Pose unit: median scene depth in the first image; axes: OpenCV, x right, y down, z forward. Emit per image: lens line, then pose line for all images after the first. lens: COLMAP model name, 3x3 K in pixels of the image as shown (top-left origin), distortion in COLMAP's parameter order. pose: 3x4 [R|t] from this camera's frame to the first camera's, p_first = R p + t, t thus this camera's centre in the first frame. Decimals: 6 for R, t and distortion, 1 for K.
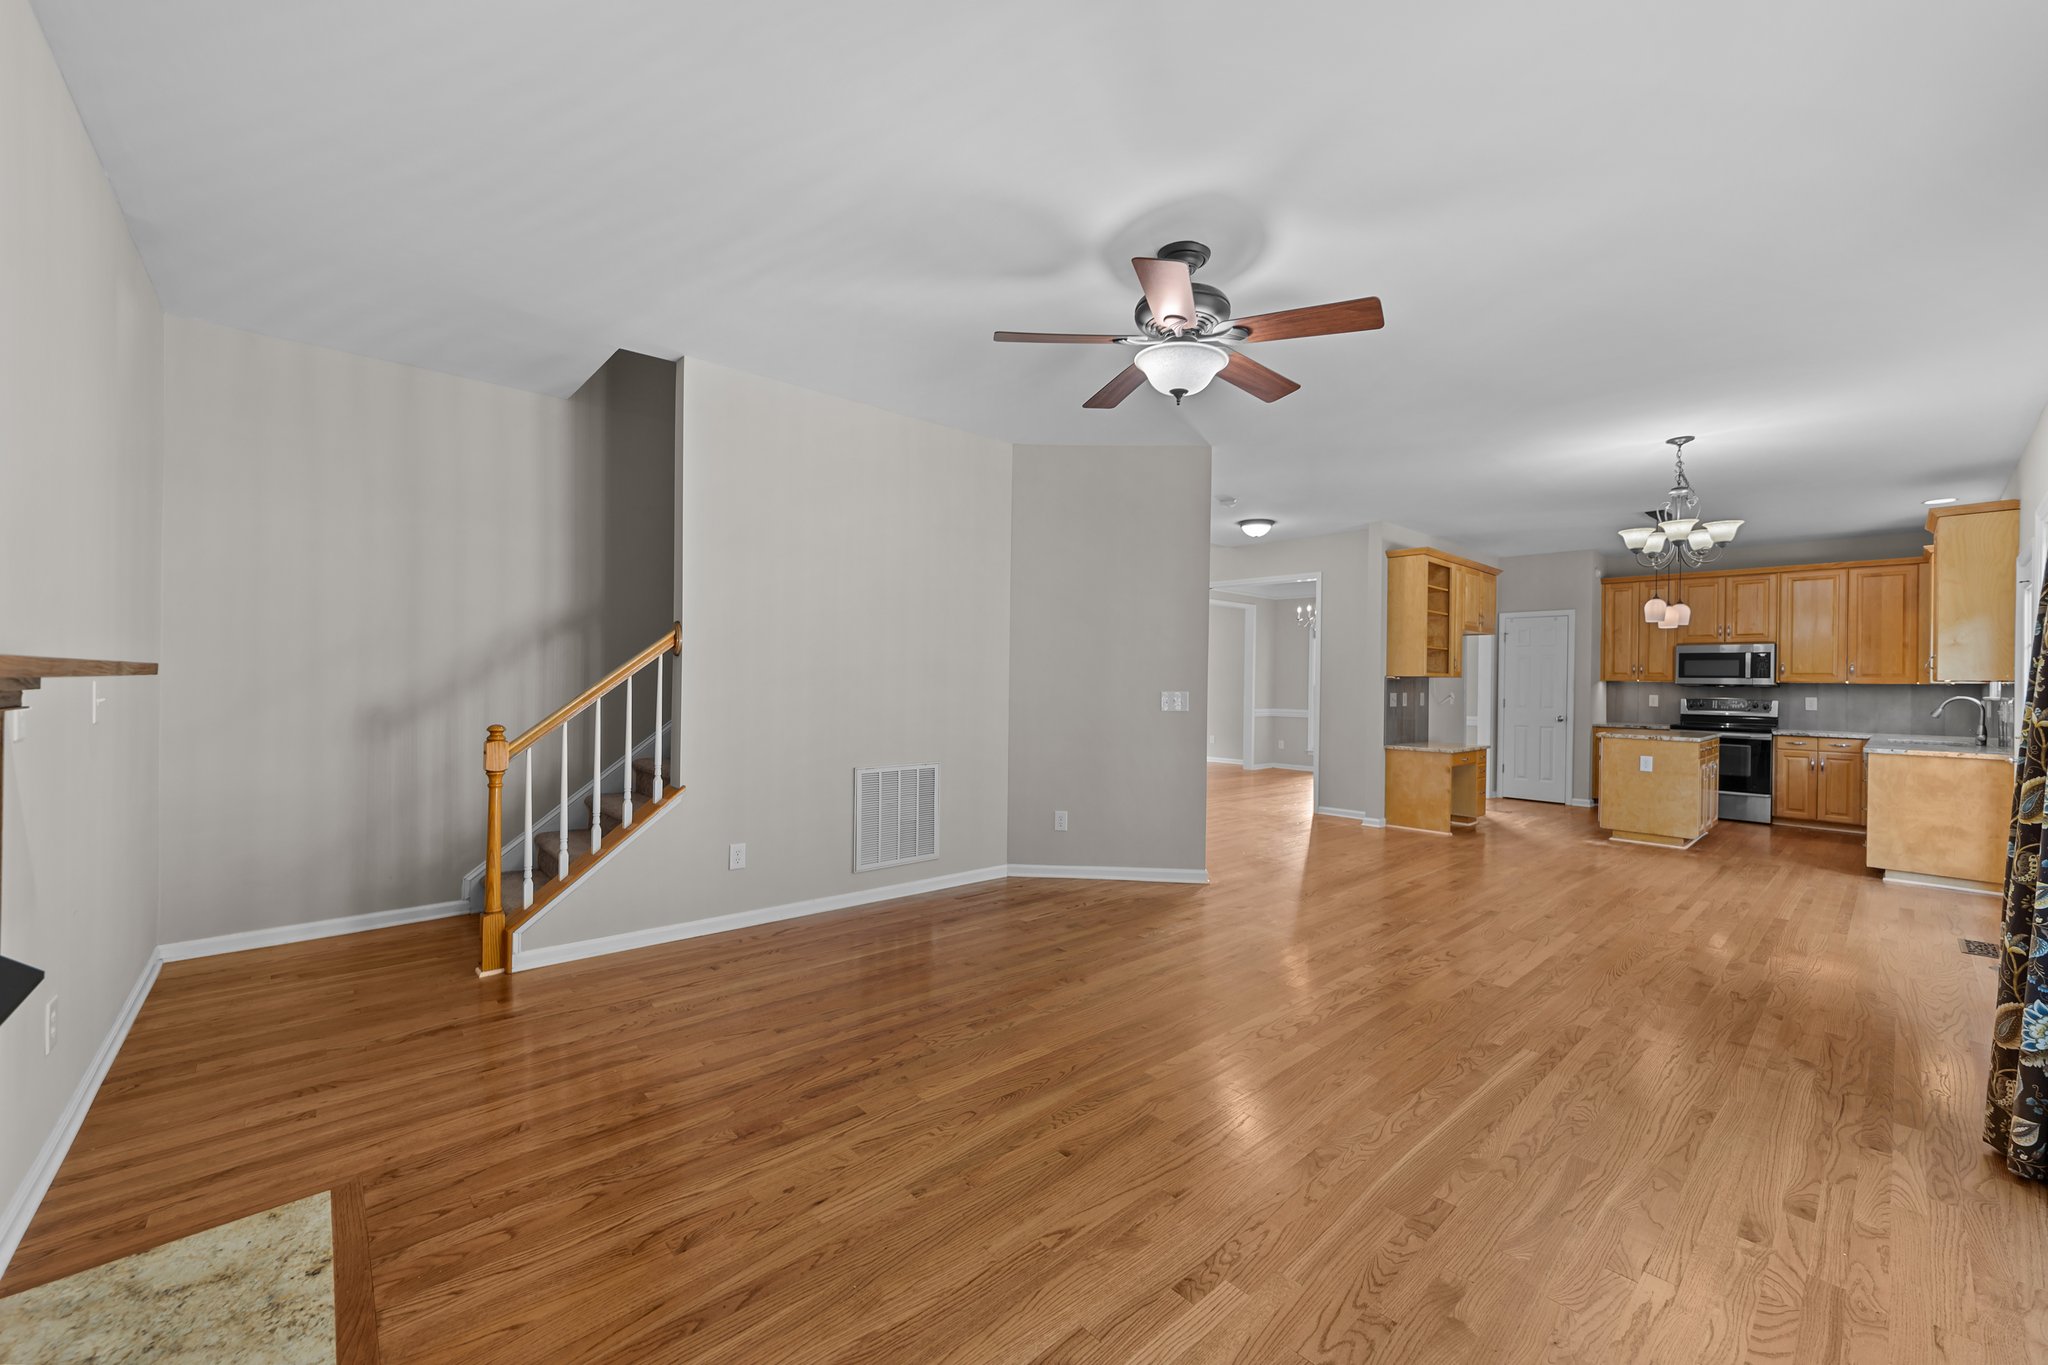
lens RADIAL K [[787.8, 0, 1026.1], [0, 787.8, 685.4], [0, 0, 1]] dist [-0.003672, 0.000391]
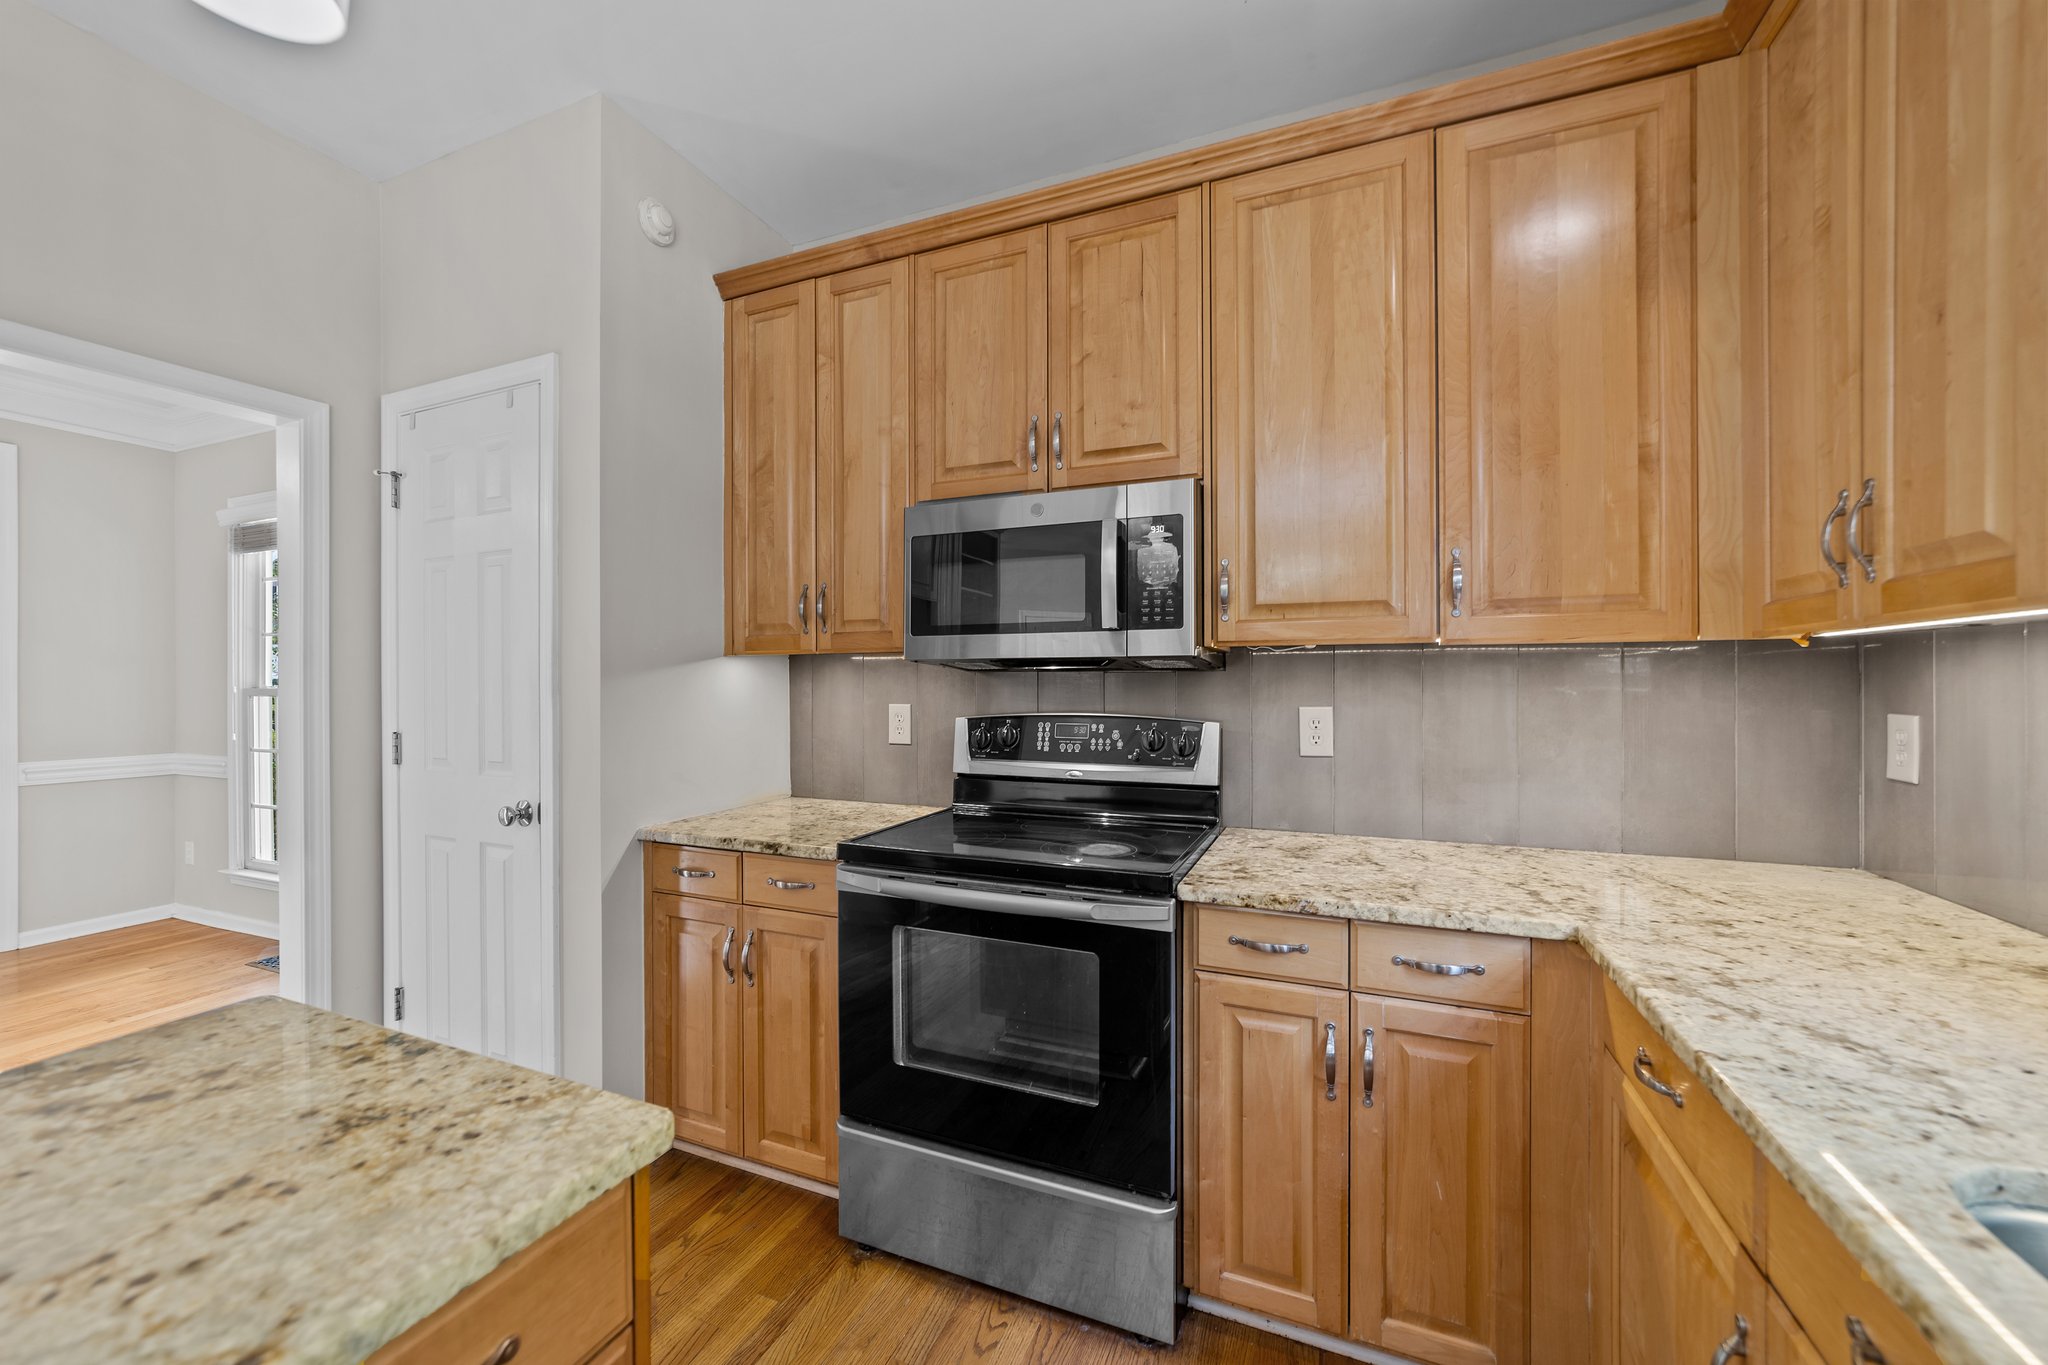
lens RADIAL K [[787.8, 0, 1026.1], [0, 787.8, 685.4], [0, 0, 1]] dist [-0.003672, 0.000391]
pose [[0.903636, -0.017677, 0.427937, 0.805643], [0.017310, 0.999839, 0.004748, 0.005639], [-0.427952, 0.003117, 0.903796, 0.809694]]
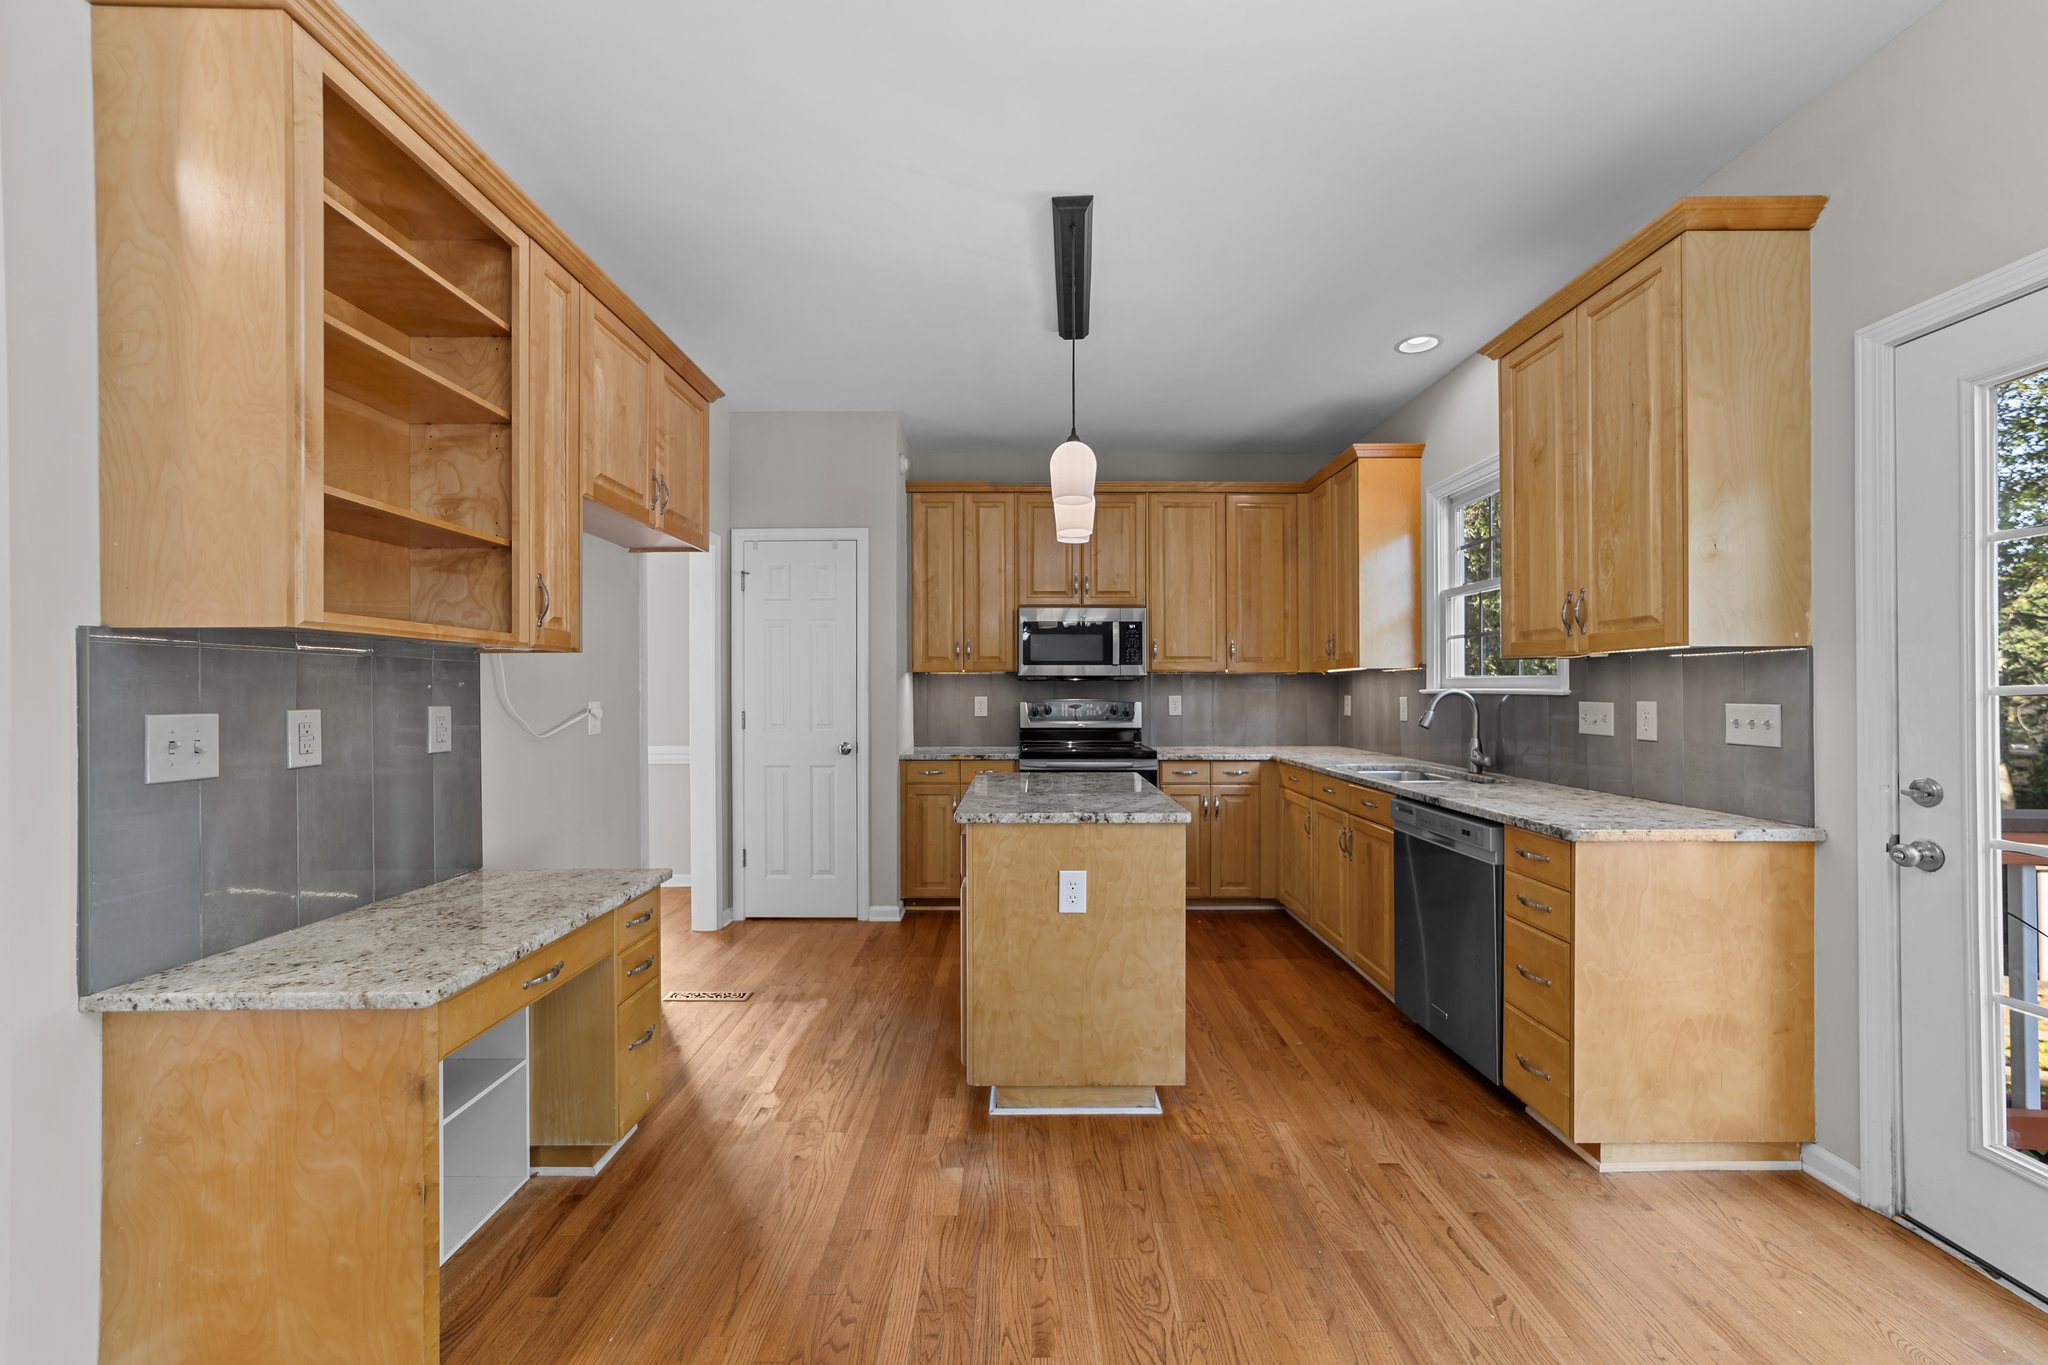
lens RADIAL K [[808.9, 0, 1037.8], [0, 808.9, 691.5], [0, 0, 1]] dist [0.000013, 0.000127]
pose [[0.659292, -0.015630, 0.751725, 0.426114], [0.015321, 0.999856, 0.007352, 0.005446], [-0.751731, 0.006670, 0.659436, 0.649113]]
